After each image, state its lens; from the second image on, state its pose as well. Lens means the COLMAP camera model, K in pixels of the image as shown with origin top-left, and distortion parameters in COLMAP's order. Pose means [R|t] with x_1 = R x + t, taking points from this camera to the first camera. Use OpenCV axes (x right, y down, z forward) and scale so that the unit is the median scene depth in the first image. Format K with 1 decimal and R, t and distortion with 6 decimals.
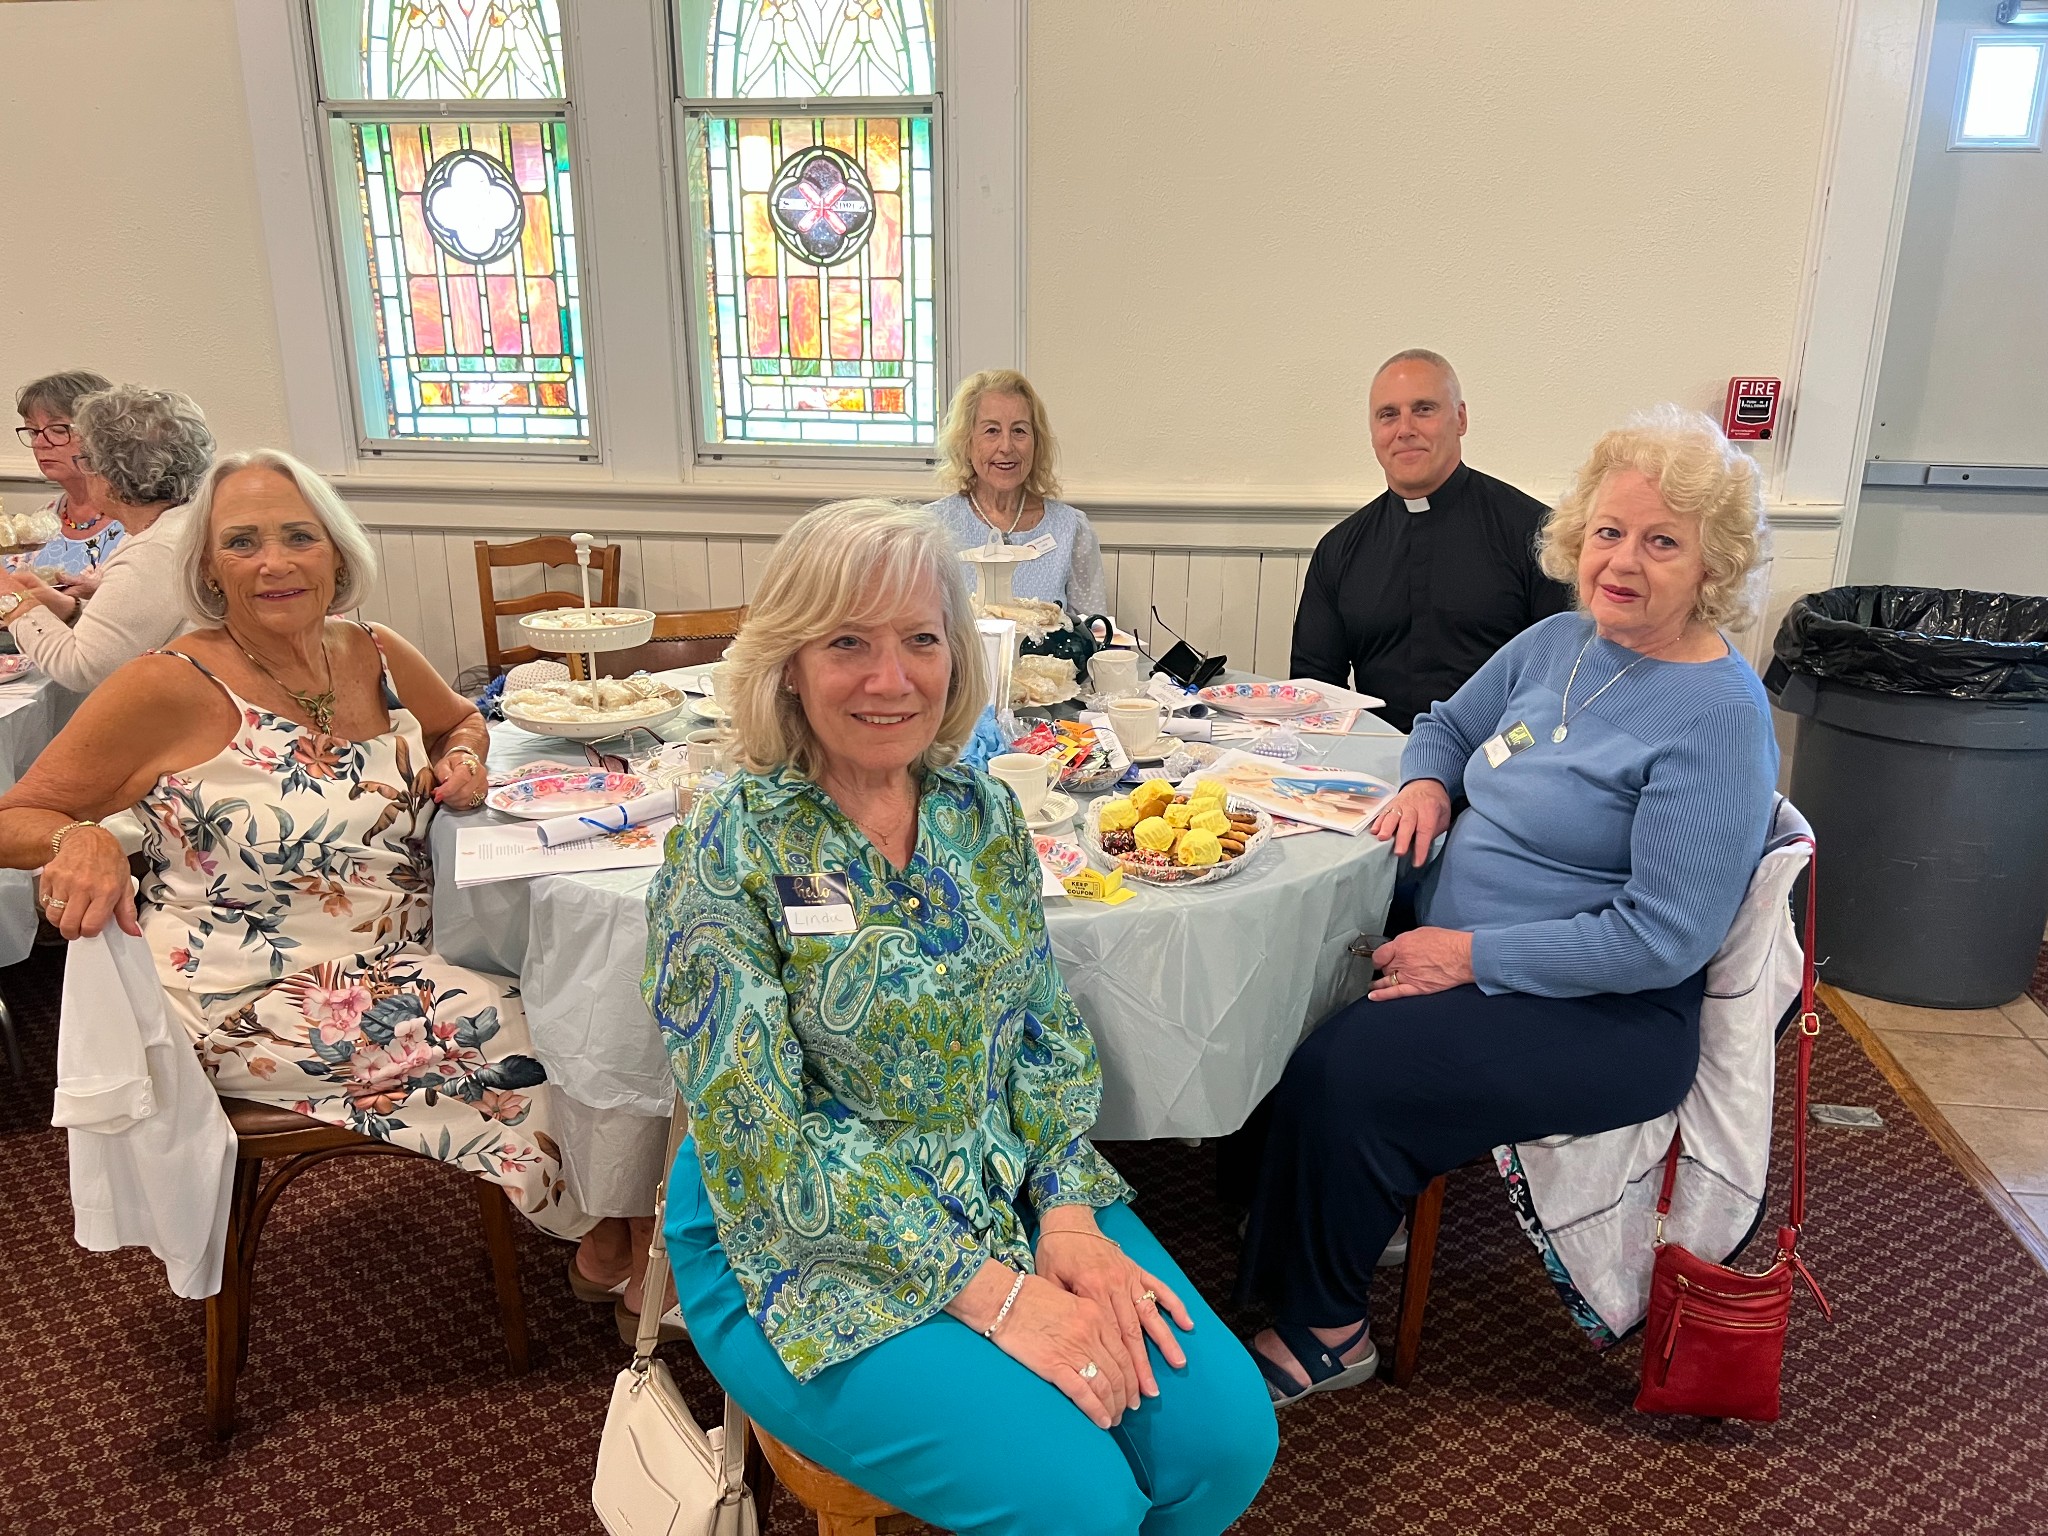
lens RADIAL K [[1387.8, 0, 1015.6], [0, 1387.8, 755.1], [0, 0, 1]] dist [0.032620, 0.001414]
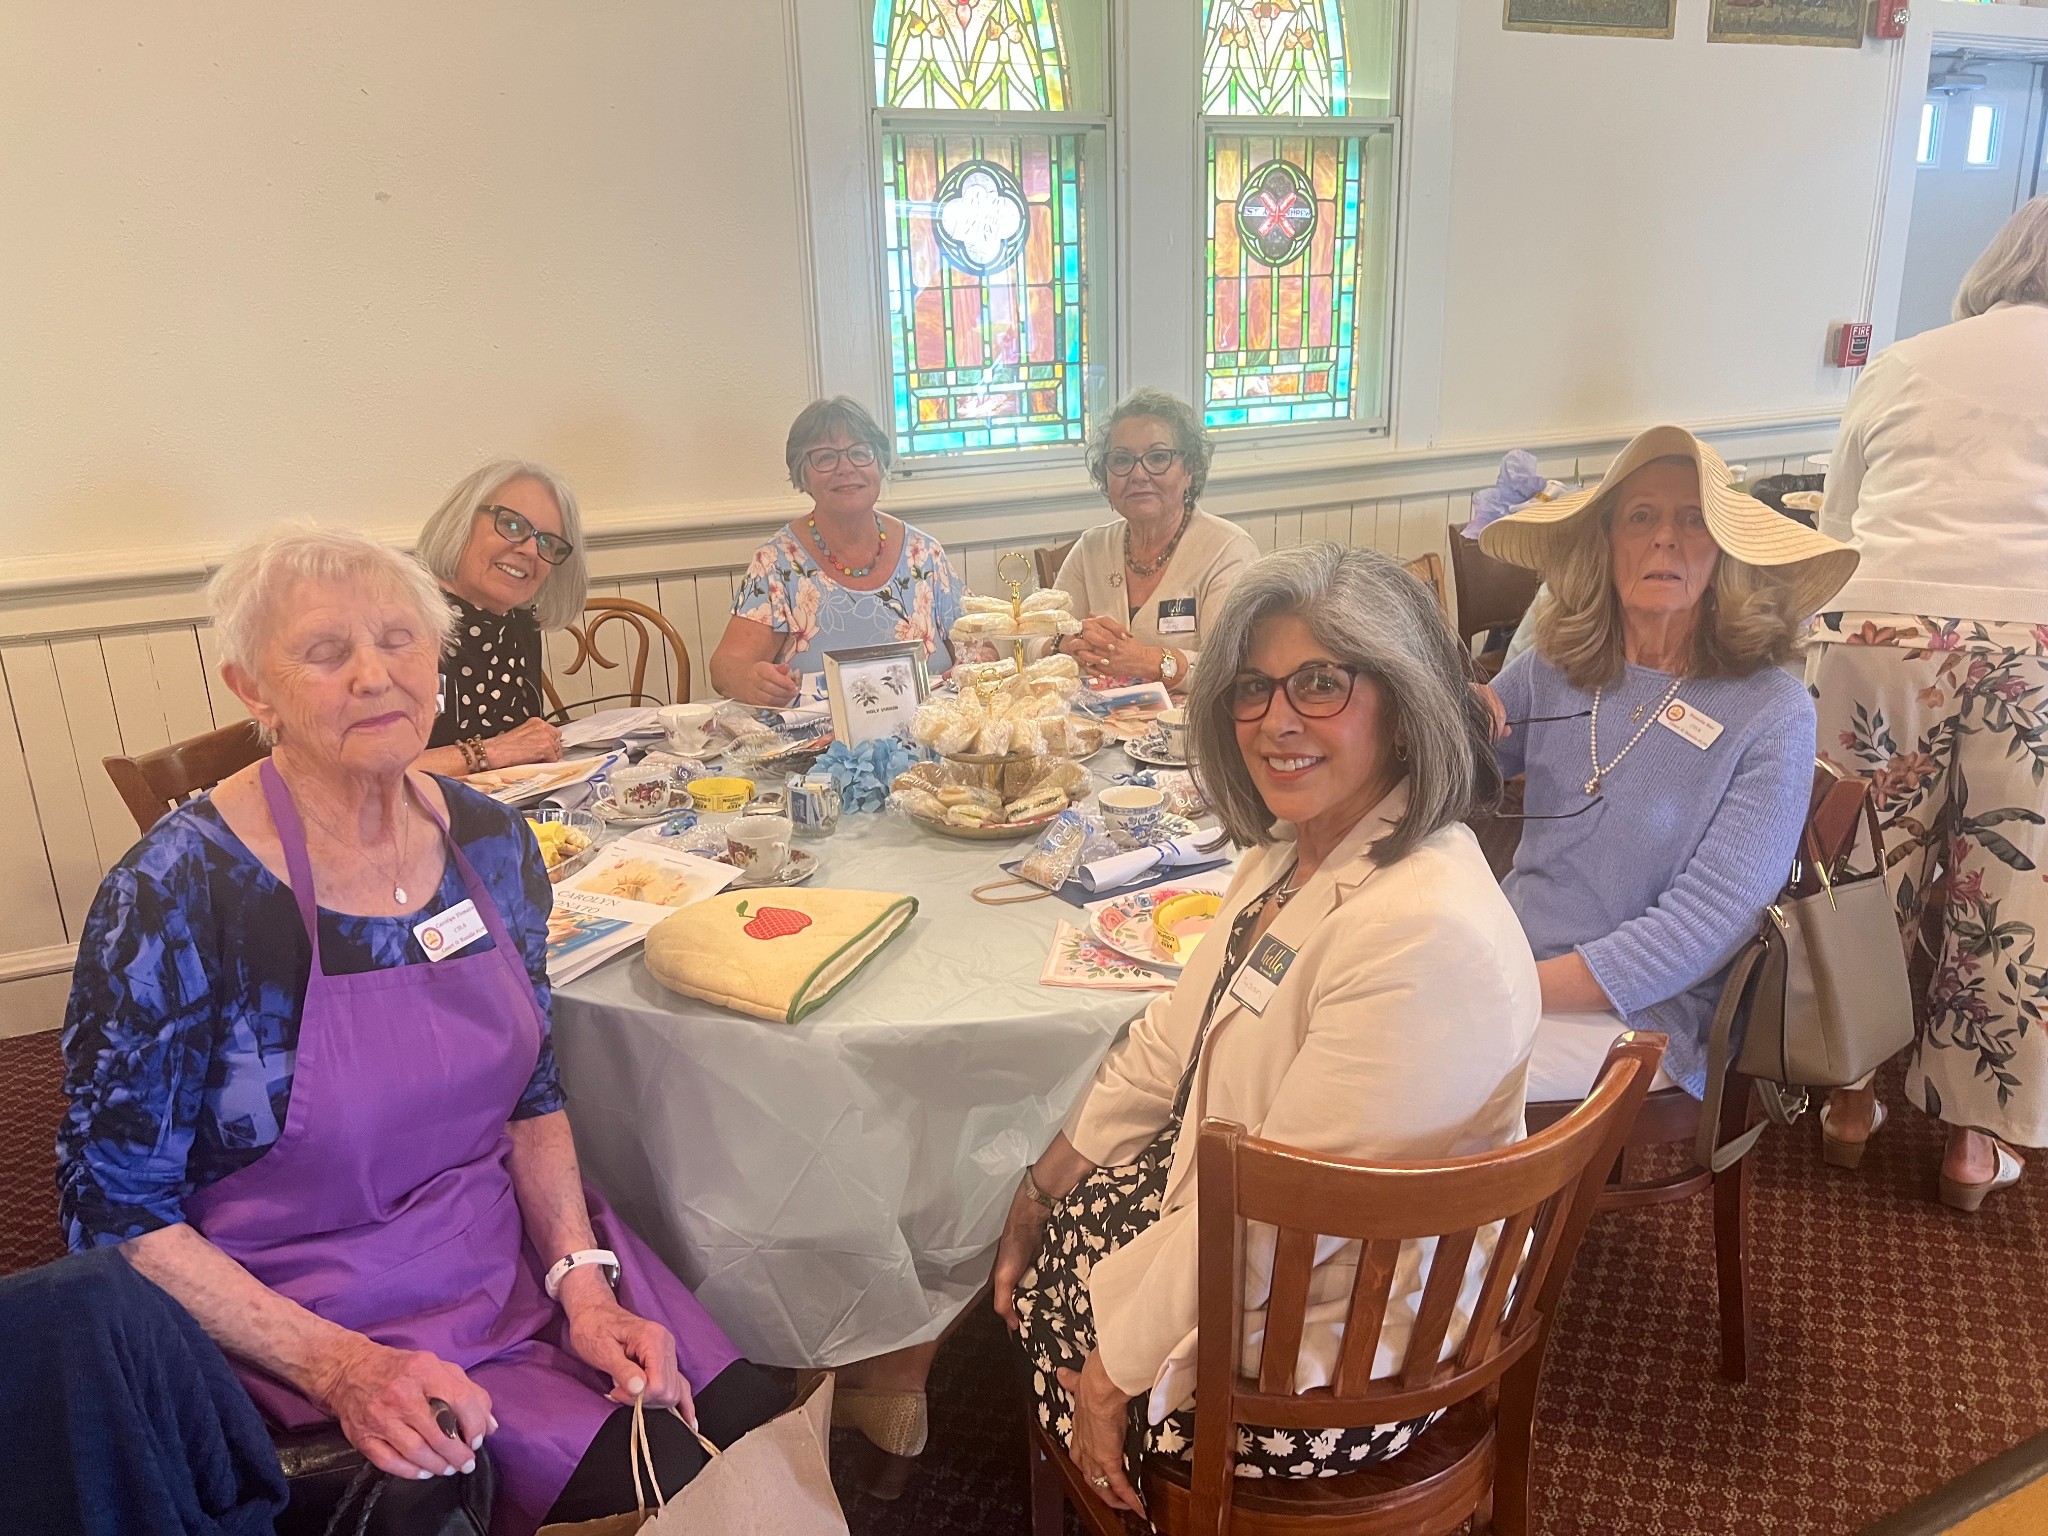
lens RADIAL K [[1387.8, 0, 1030.1], [0, 1387.8, 759.6], [0, 0, 1]] dist [0.032620, 0.001414]
pose [[0.840931, -0.198547, 0.503402, -0.937486], [0.204961, 0.977813, 0.043272, -0.050647], [-0.500825, 0.066789, 0.862968, 0.153449]]
